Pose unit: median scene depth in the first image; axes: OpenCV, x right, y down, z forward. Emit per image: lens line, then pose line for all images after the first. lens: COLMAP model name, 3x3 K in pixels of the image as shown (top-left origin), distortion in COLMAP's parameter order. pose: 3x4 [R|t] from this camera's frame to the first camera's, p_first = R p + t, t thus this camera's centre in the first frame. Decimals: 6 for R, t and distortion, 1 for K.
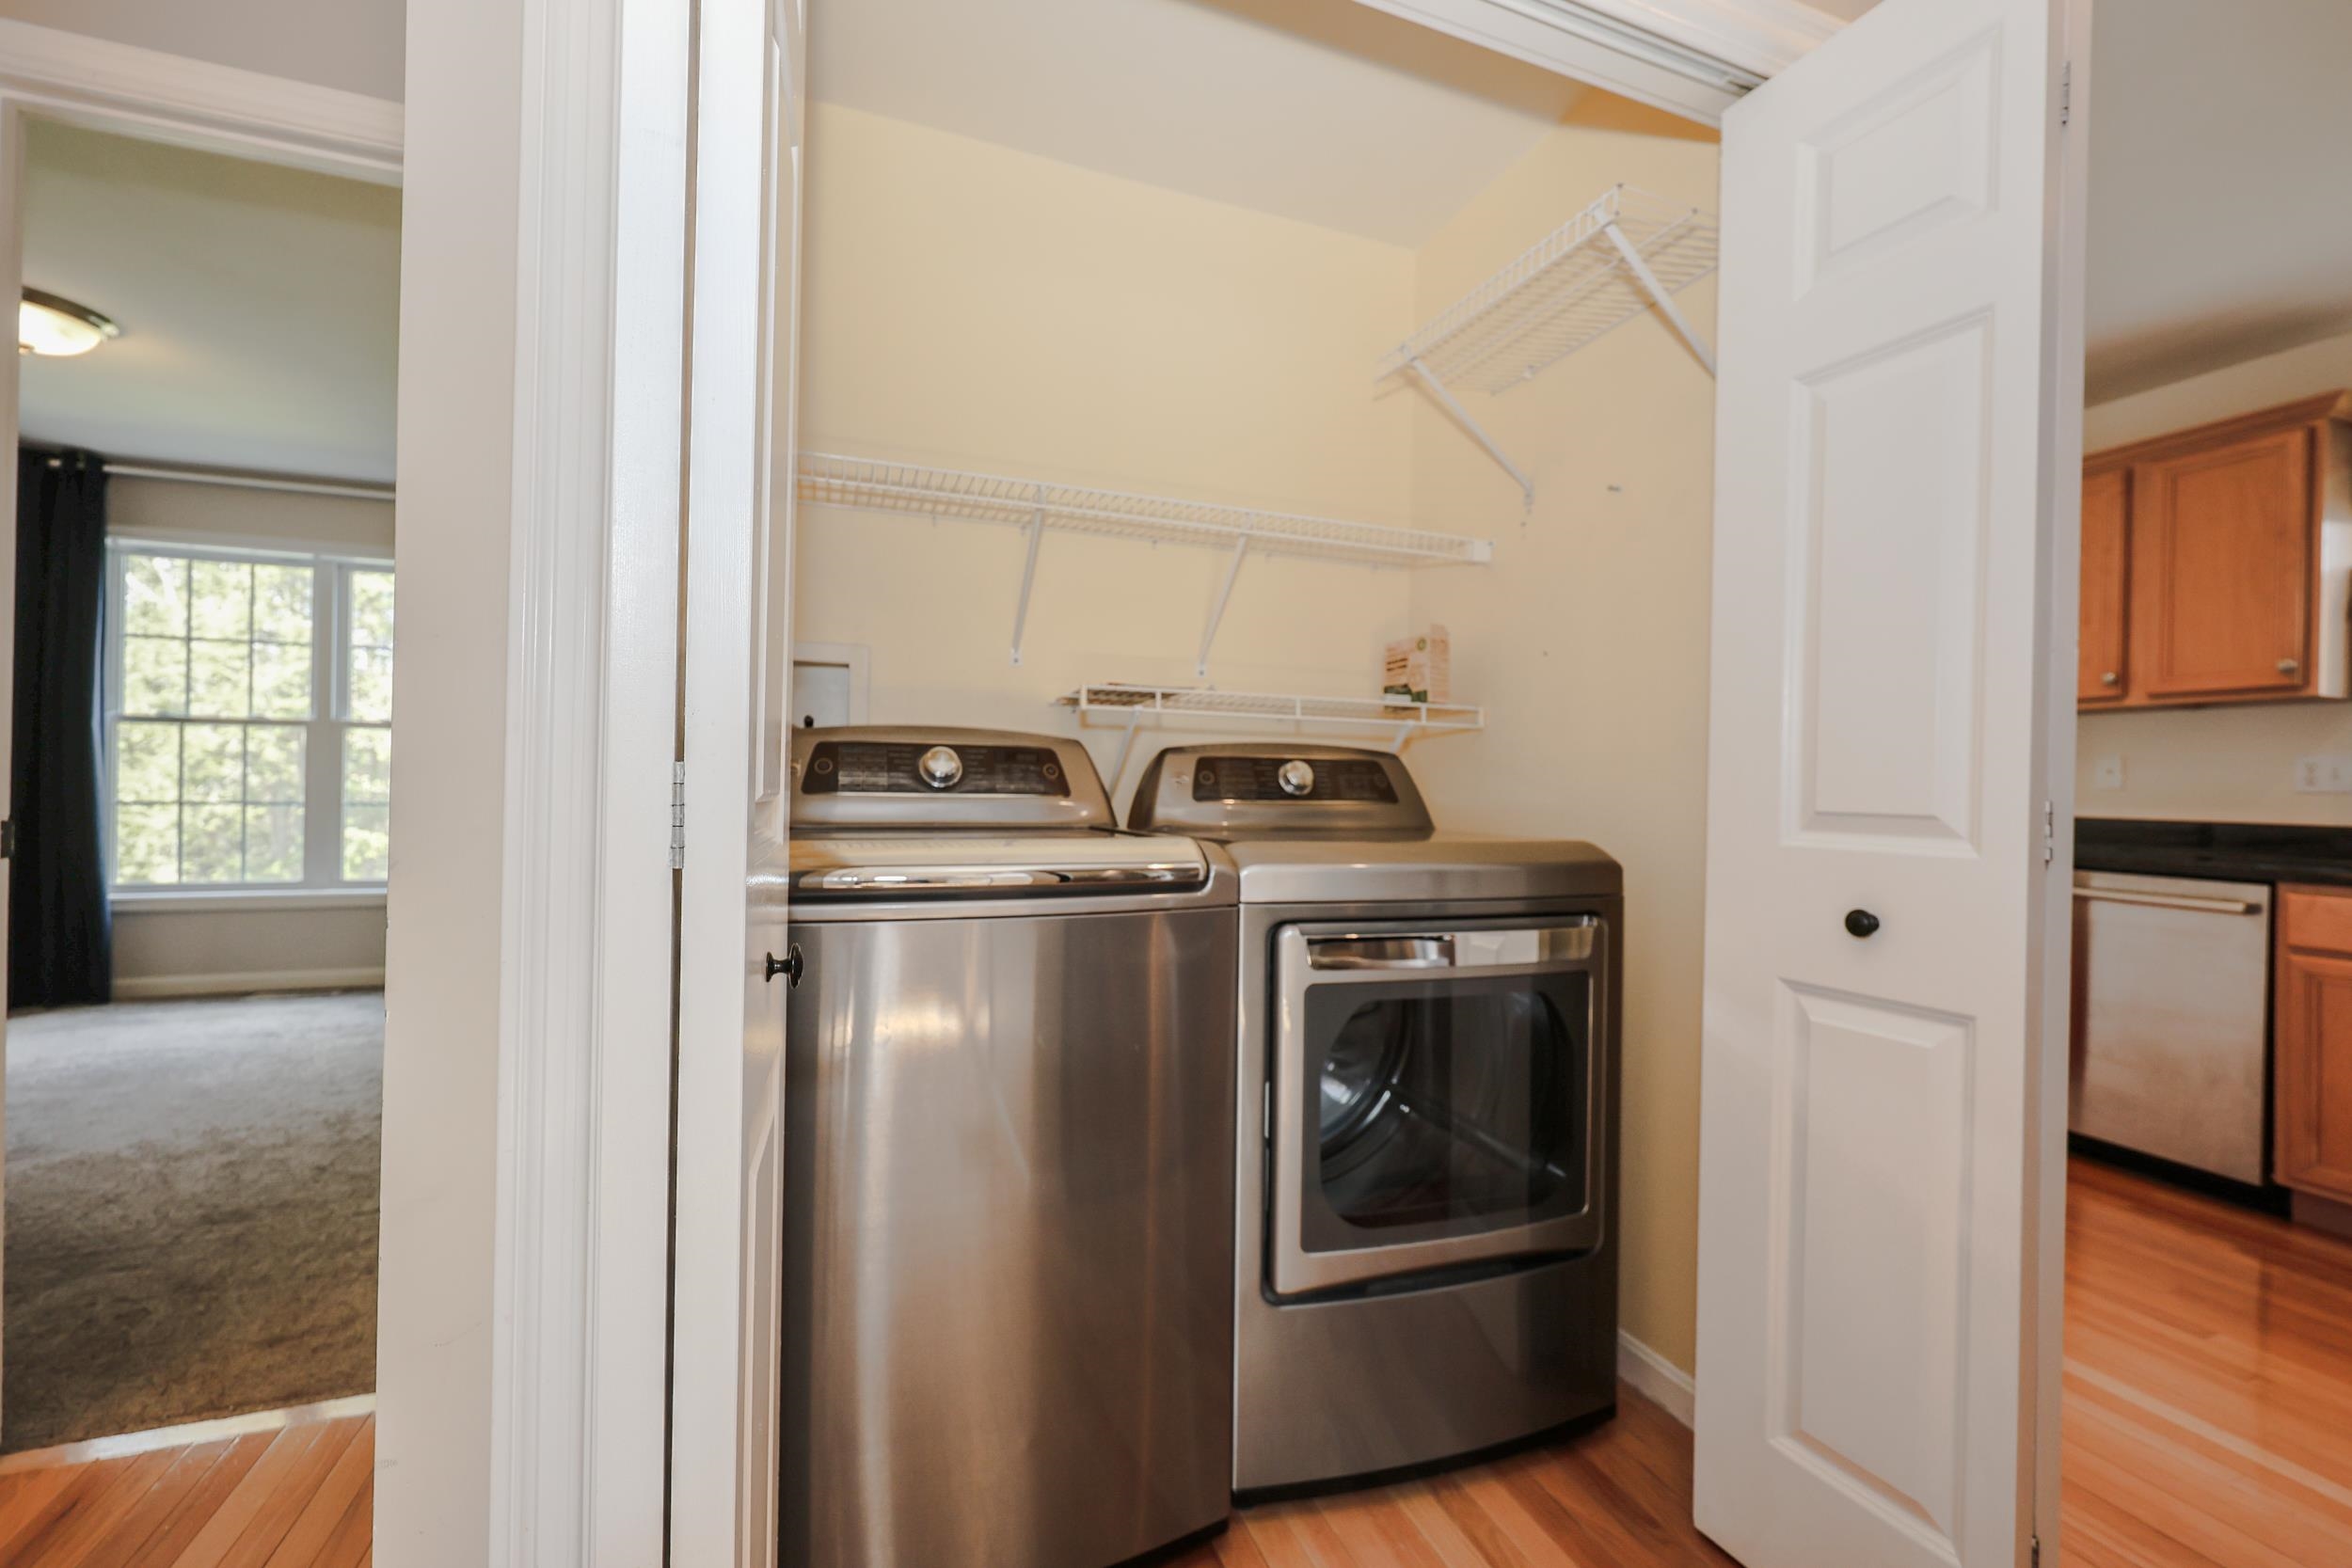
lens RADIAL K [[955.7, 0, 1156.7], [0, 955.7, 785.2], [0, 0, 1]] dist [0.002698, 0.000545]
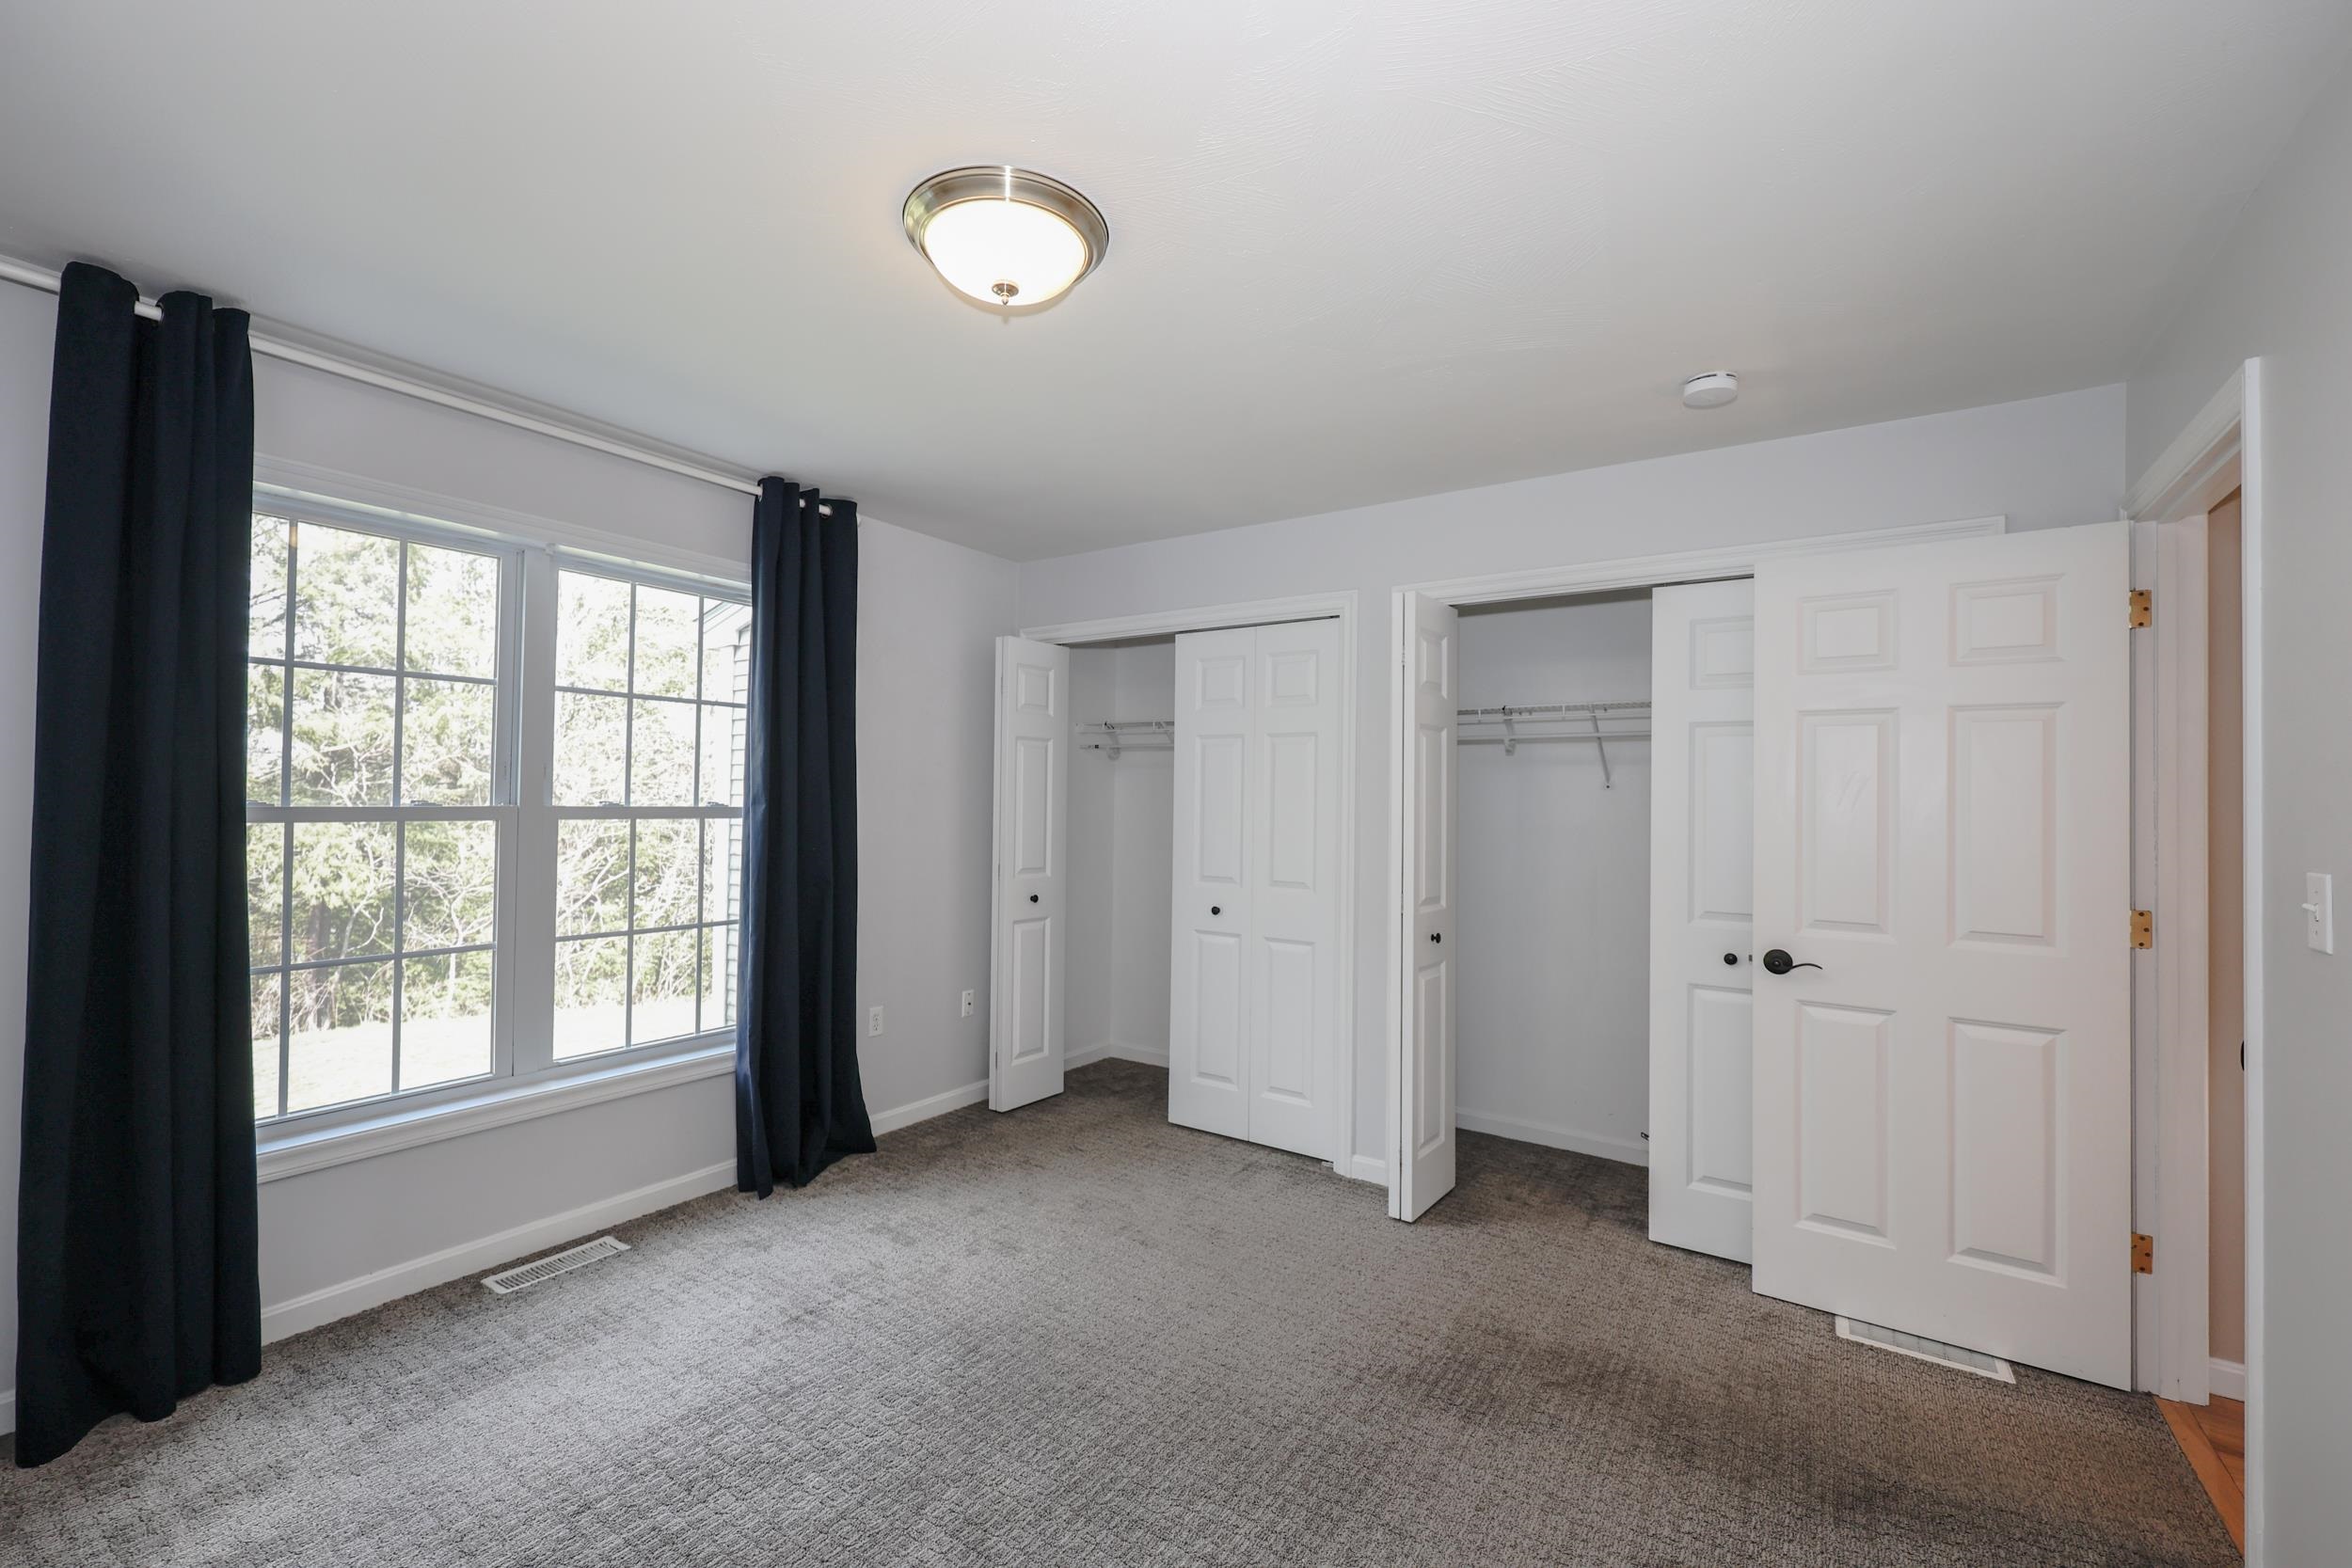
lens RADIAL K [[966.7, 0, 1176.0], [0, 966.7, 784.0], [0, 0, 1]] dist [0.001324, -0.000253]
pose [[0.819400, -0.000156, 0.573222, -0.902673], [0.003371, 0.999984, -0.004546, -0.079542], [-0.573212, 0.005657, 0.819388, 0.260757]]
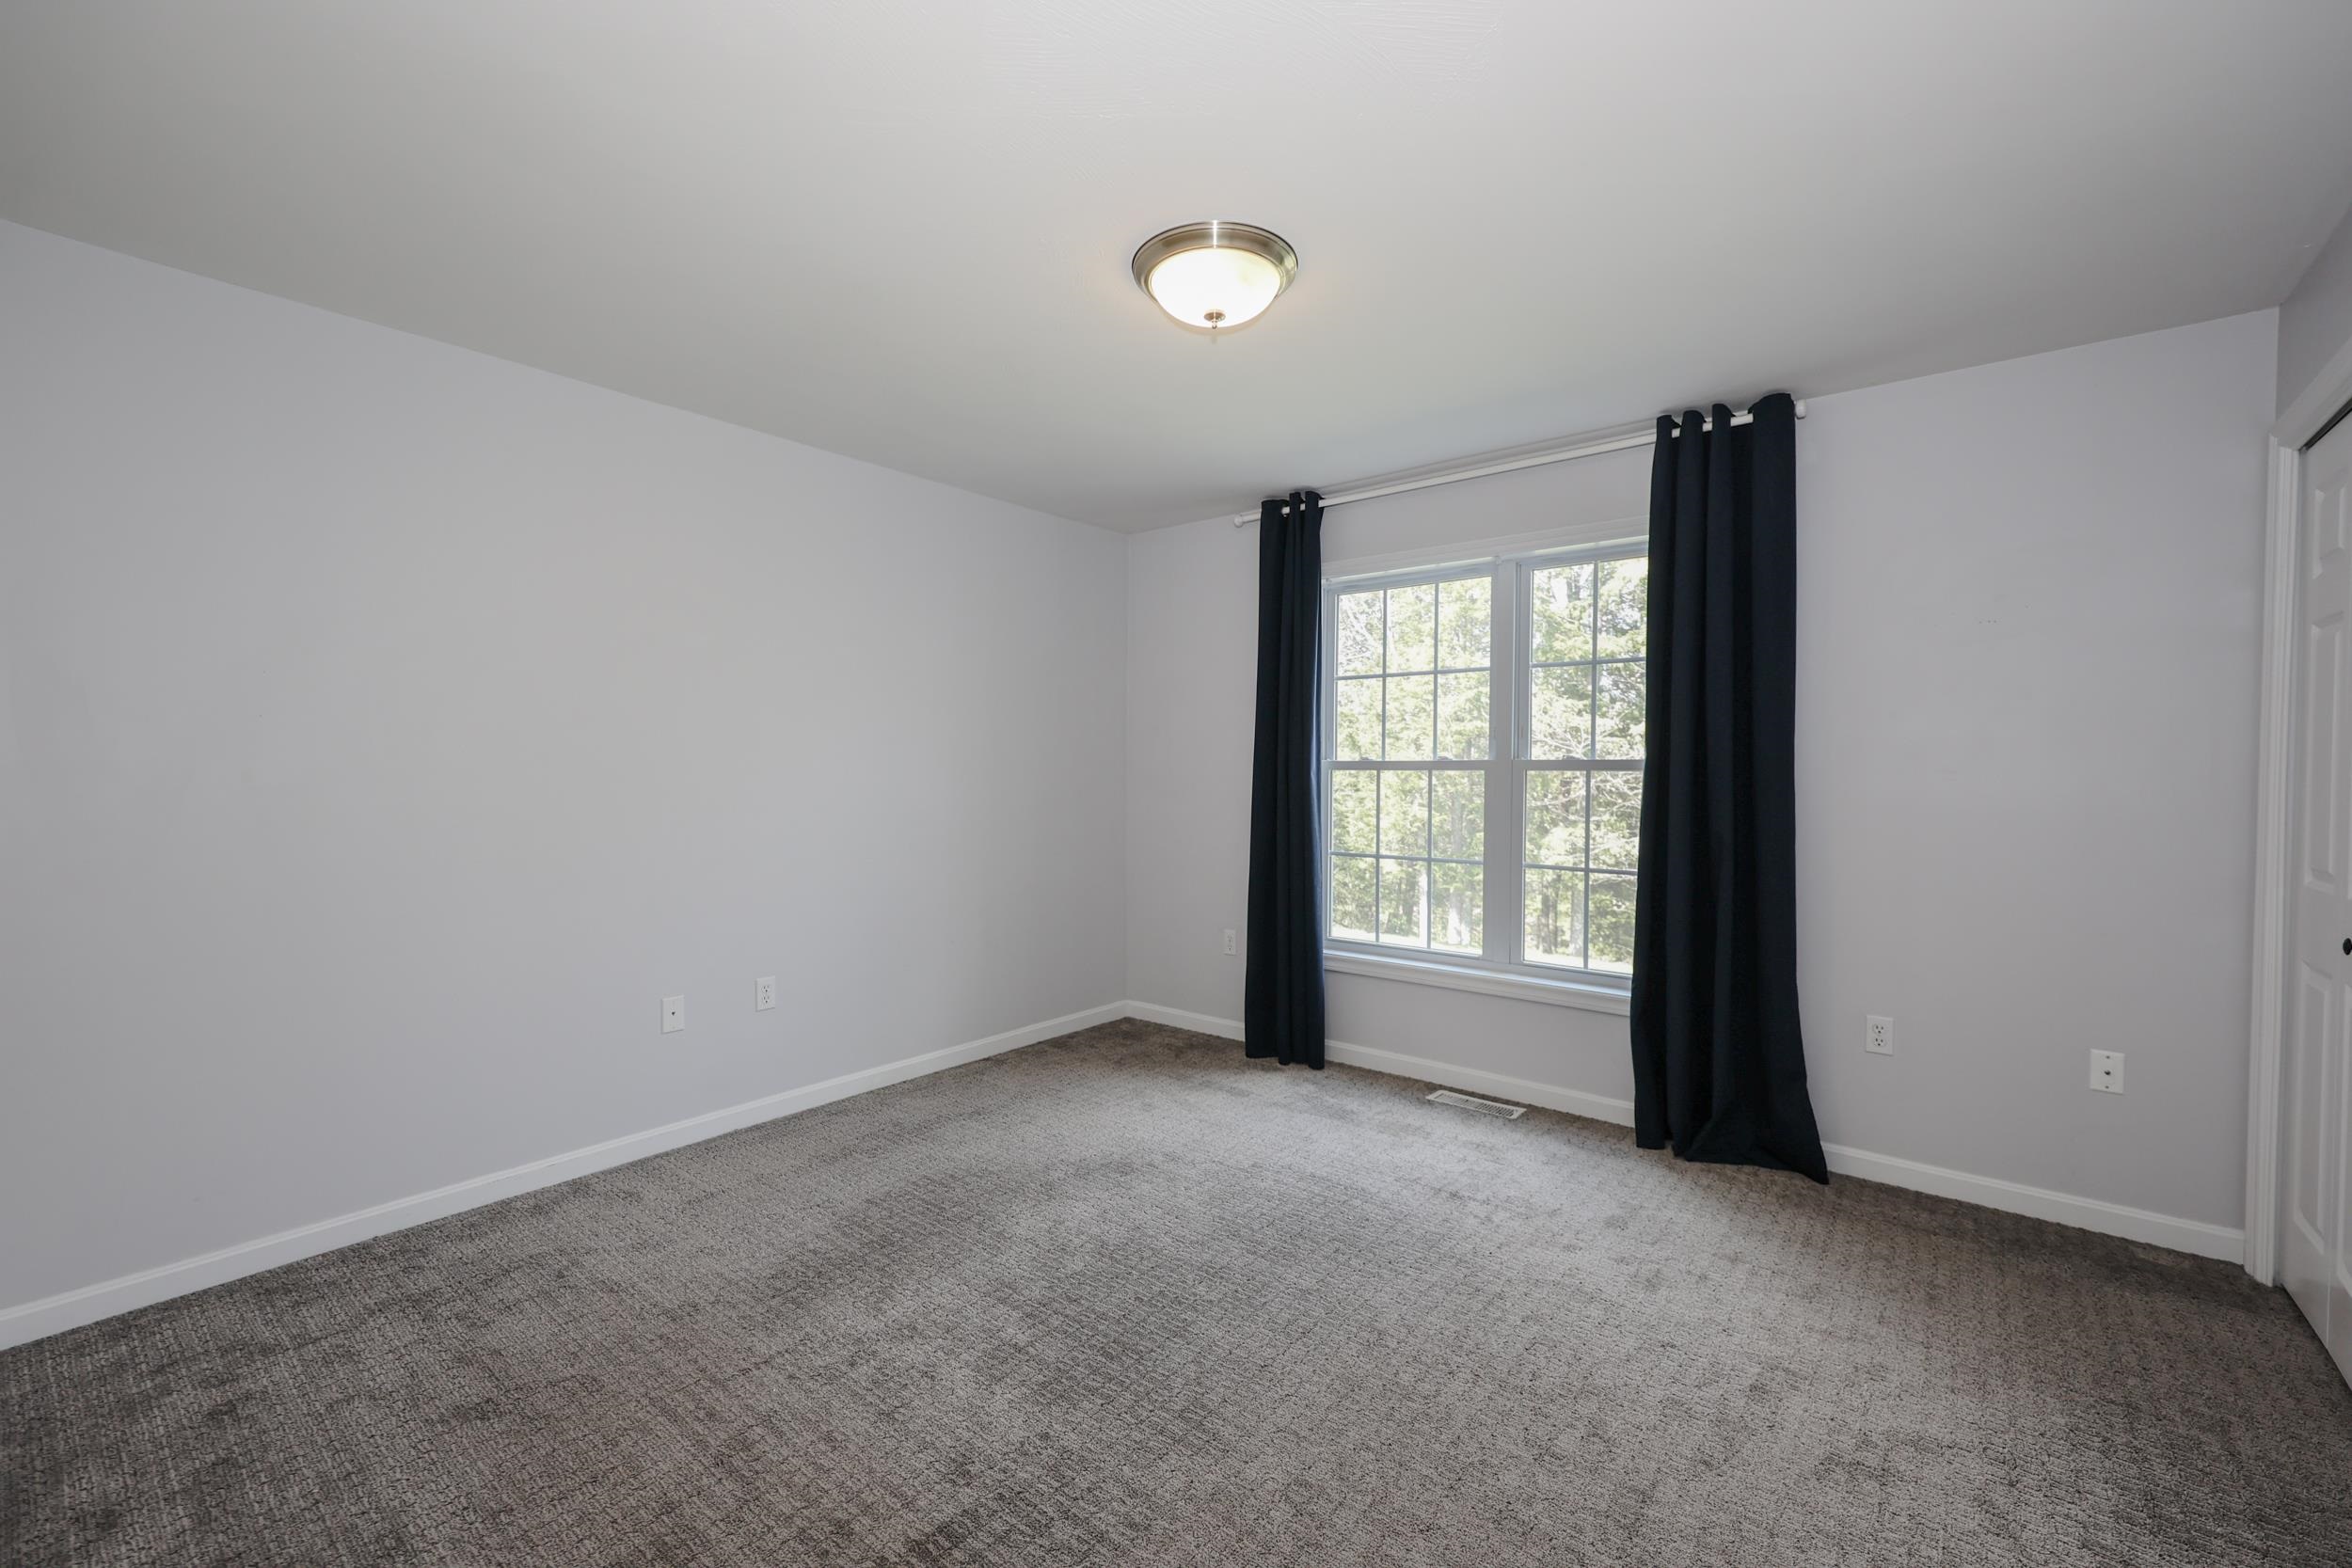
lens RADIAL K [[955.7, 0, 1156.7], [0, 955.7, 785.2], [0, 0, 1]] dist [0.002698, 0.000545]
pose [[0.503344, -0.004298, -0.864075, -0.331454], [0.003810, 0.999989, -0.002755, -0.046464], [0.864078, -0.001906, 0.503355, 0.354061]]
